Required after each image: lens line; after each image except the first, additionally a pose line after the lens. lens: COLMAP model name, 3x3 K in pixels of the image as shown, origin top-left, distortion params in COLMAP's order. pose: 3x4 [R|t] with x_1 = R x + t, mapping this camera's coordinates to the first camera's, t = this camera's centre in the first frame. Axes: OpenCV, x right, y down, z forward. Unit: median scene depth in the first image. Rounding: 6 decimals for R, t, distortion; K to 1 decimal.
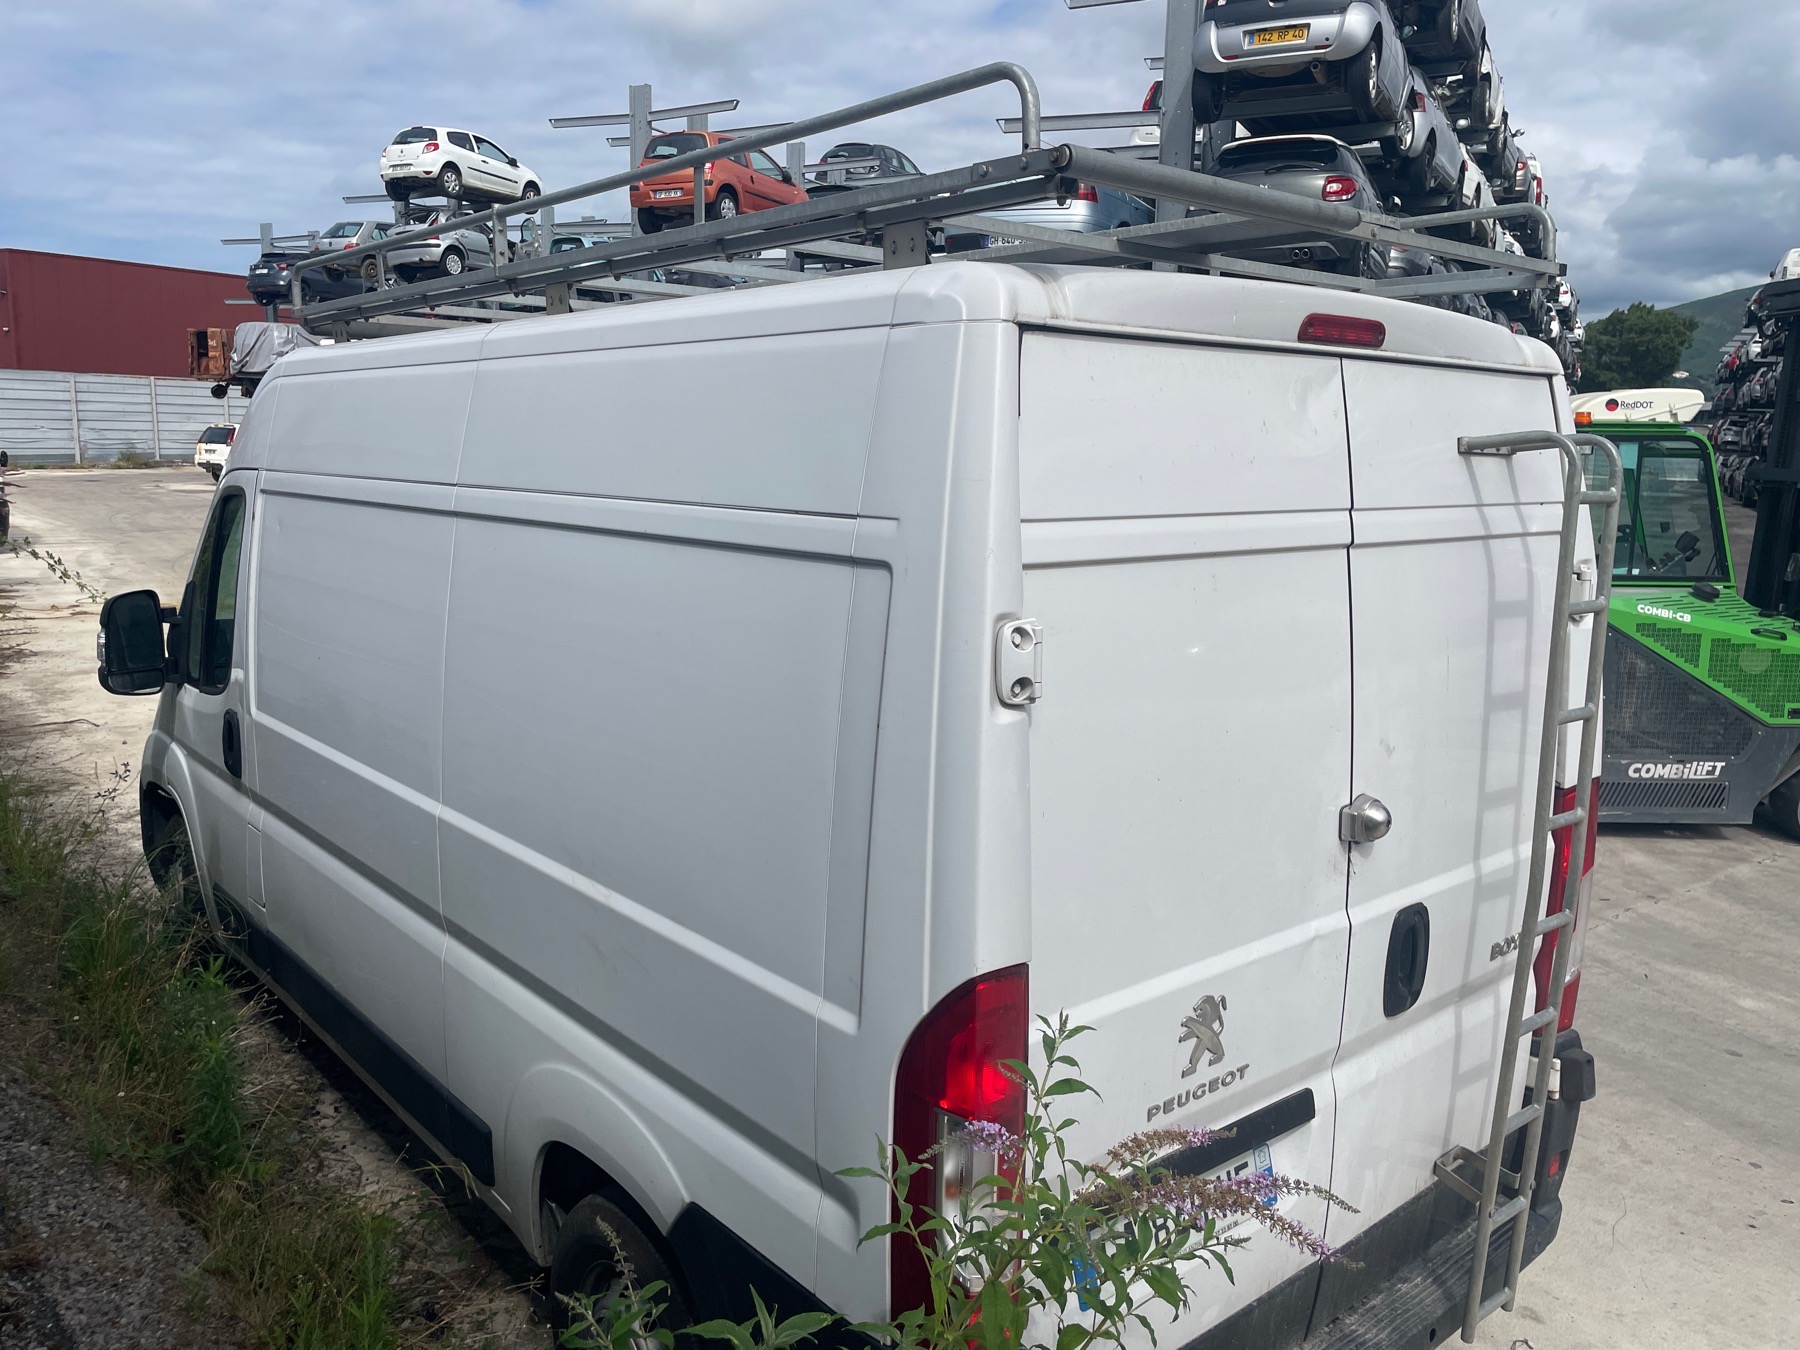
lens RADIAL K [[1370.6, 0, 900.0], [0, 1370.6, 675.0], [0, 0, 1]] dist [0.078743, -0.106475]
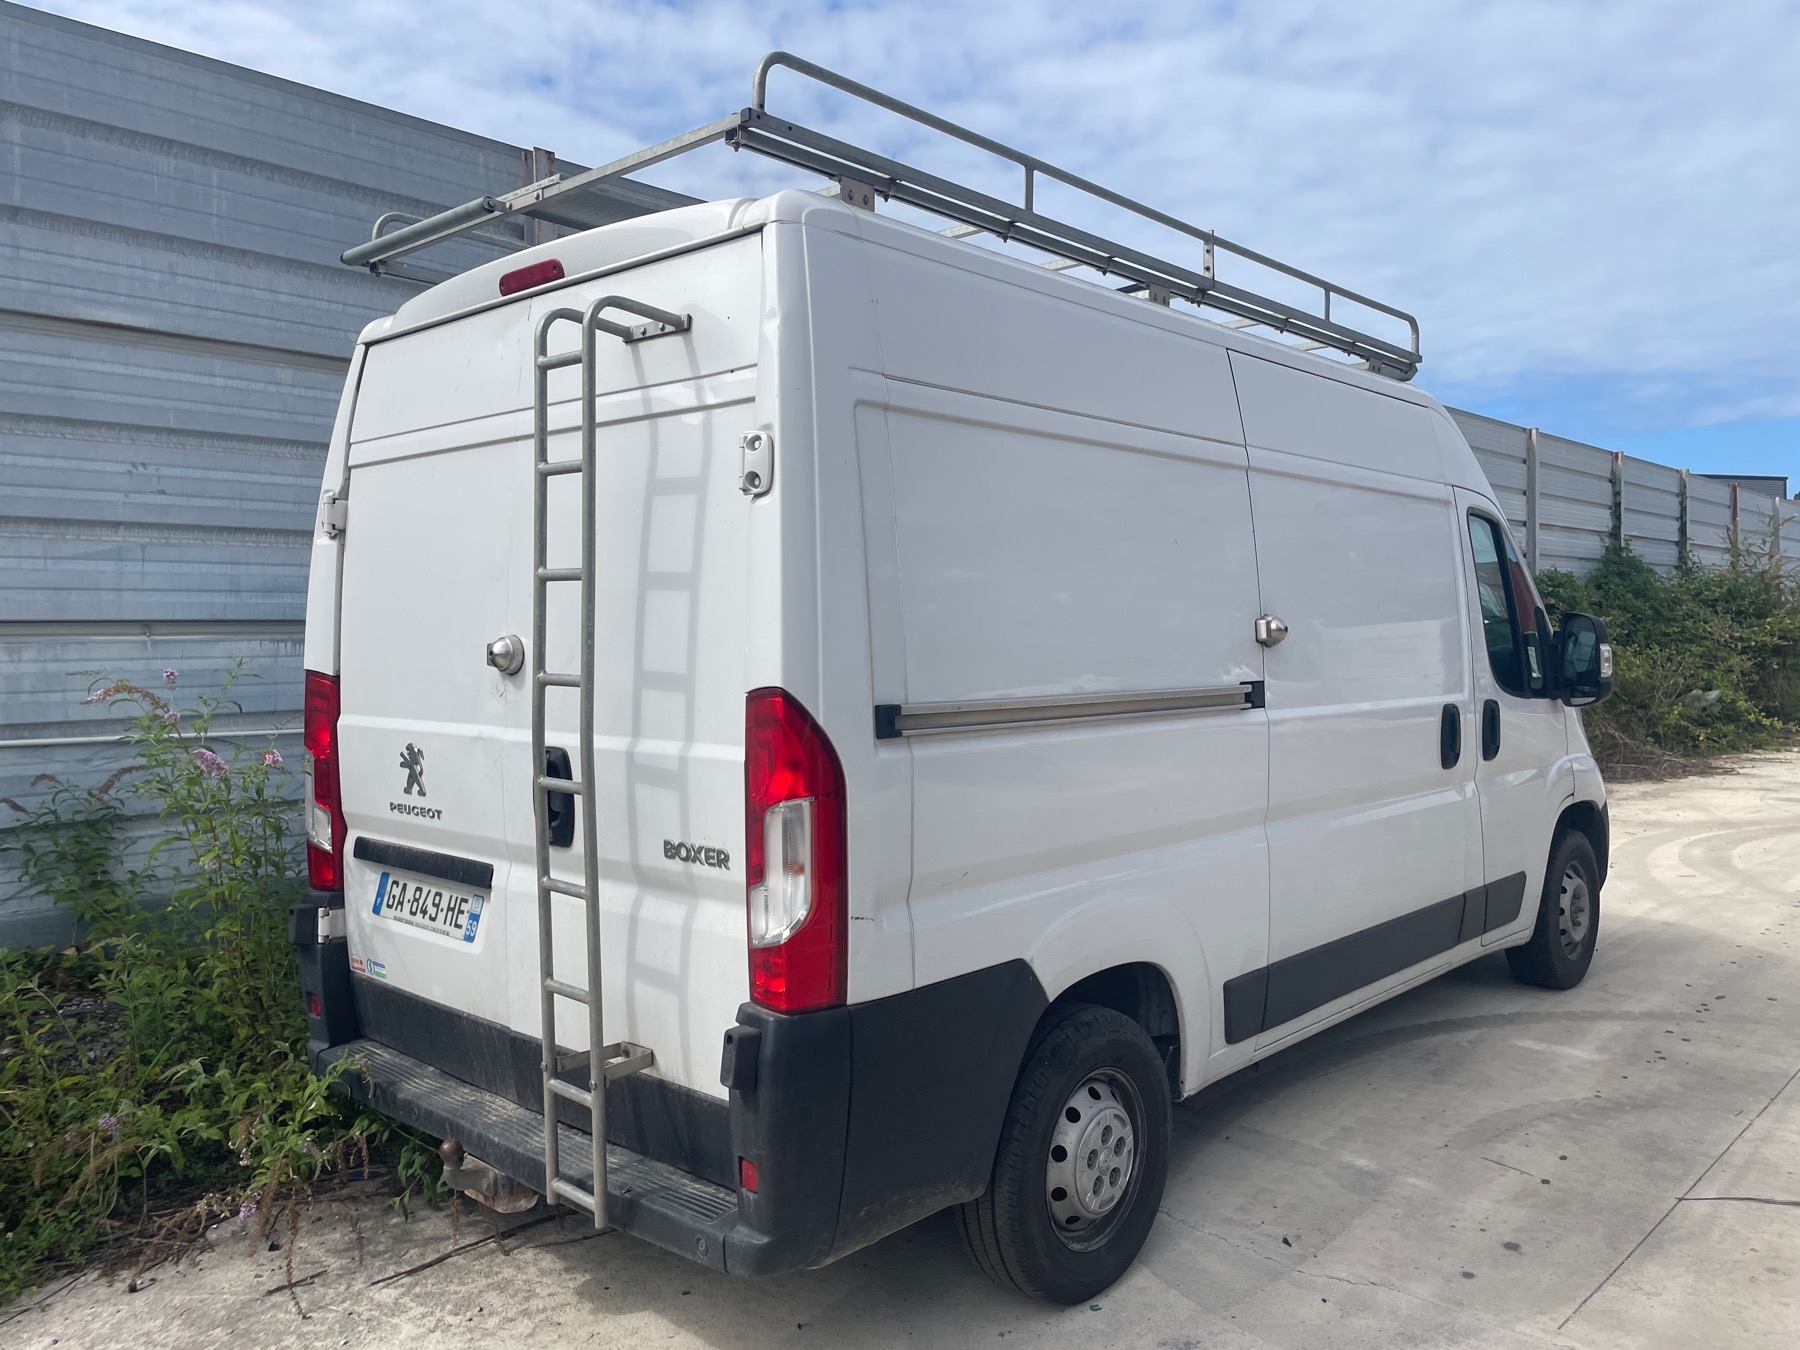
lens RADIAL K [[1379.2, 0, 900.0], [0, 1379.2, 675.0], [0, 0, 1]] dist [0.111863, -0.168074]
pose [[0.106686, 0.021186, -0.994067, 0.861051], [-0.153034, 0.988210, 0.004637, 0.032974], [0.982445, 0.151631, 0.108670, 0.644521]]
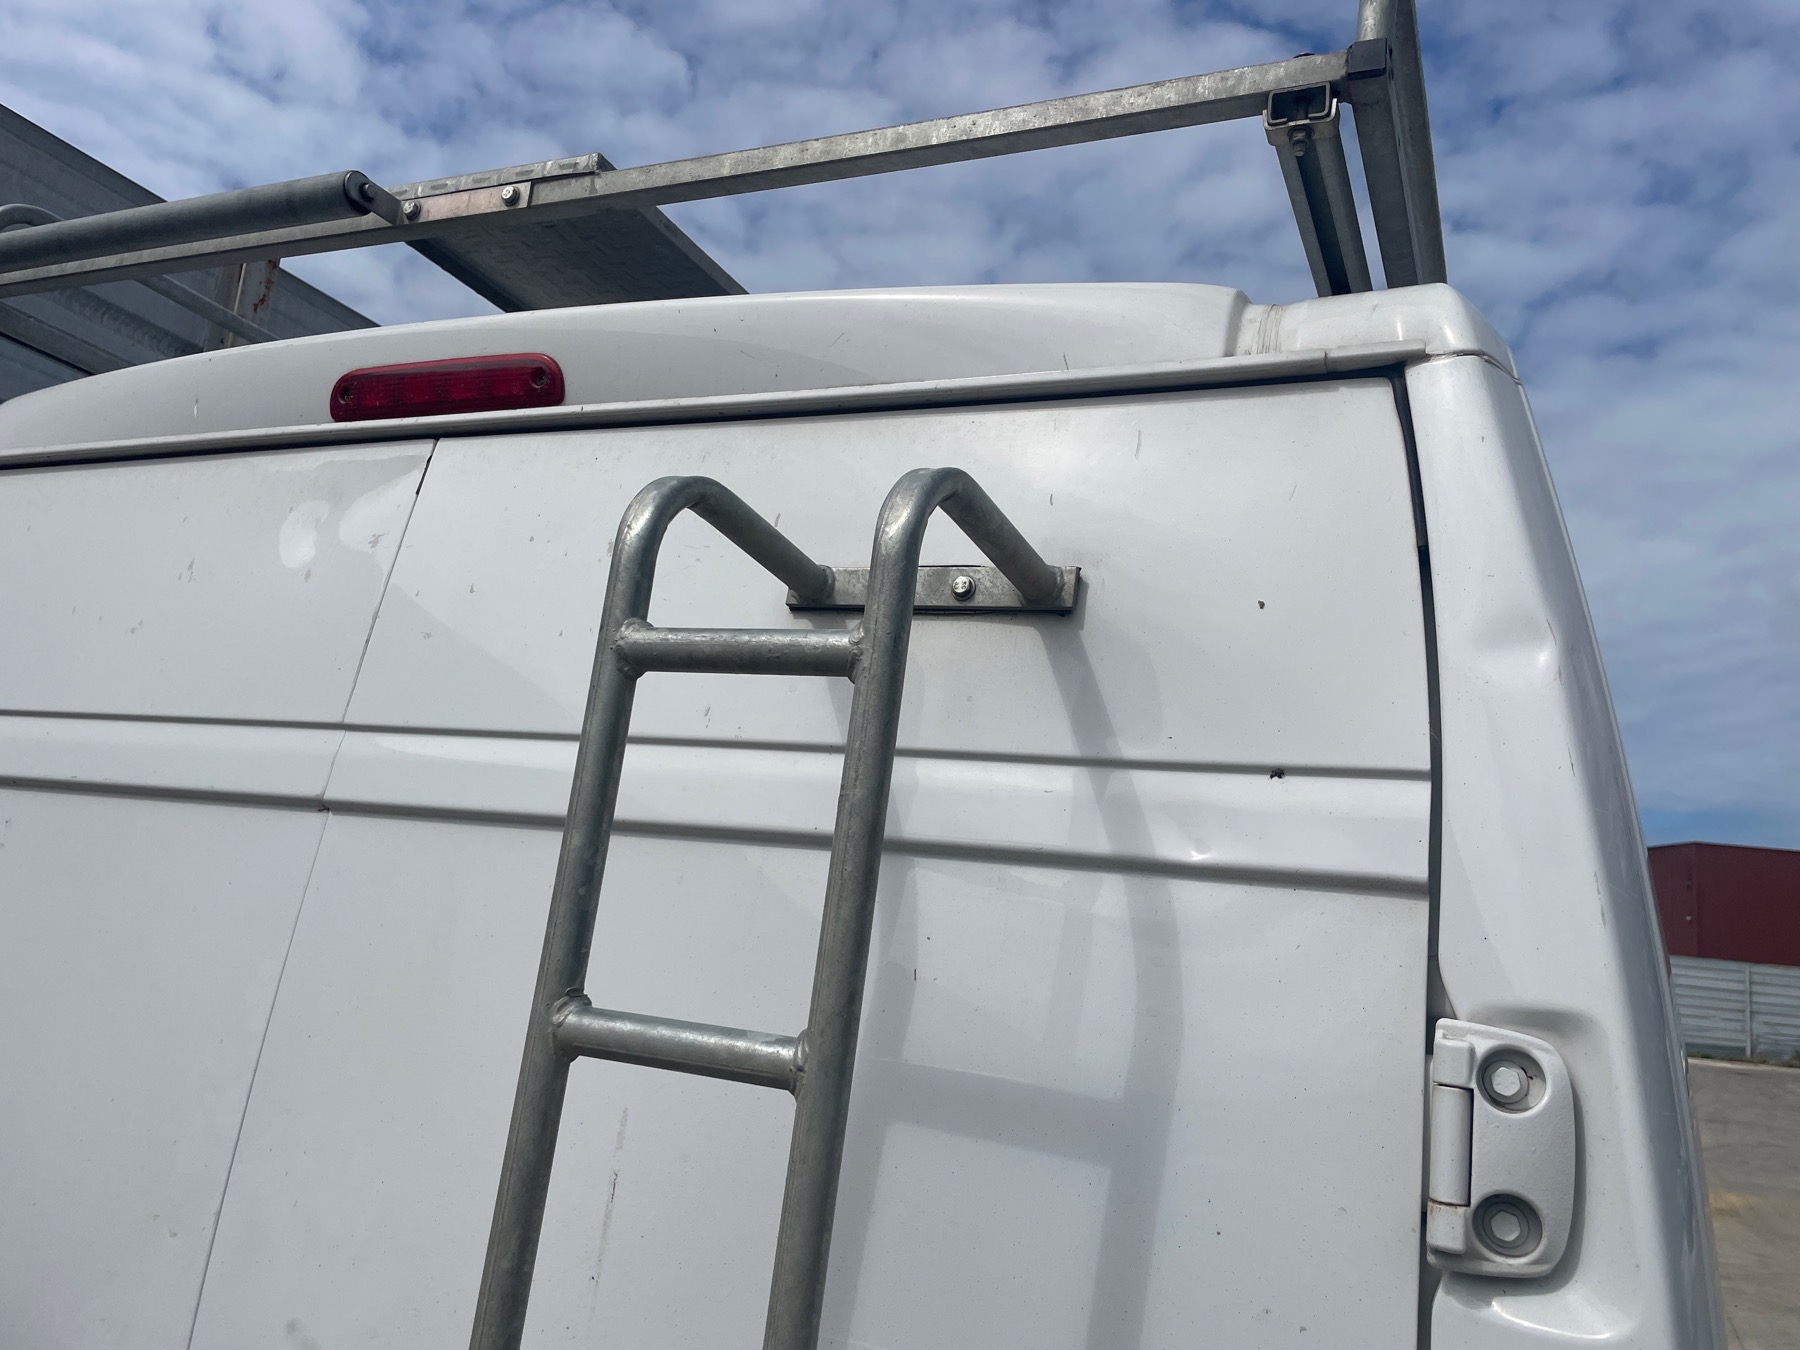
lens RADIAL K [[1370.6, 0, 900.0], [0, 1370.6, 675.0], [0, 0, 1]] dist [0.078743, -0.106475]
pose [[0.442839, -0.144852, -0.884823, 0.421029], [-0.234190, 0.933918, -0.270098, -0.030716], [0.865476, 0.326827, 0.379653, 0.510474]]
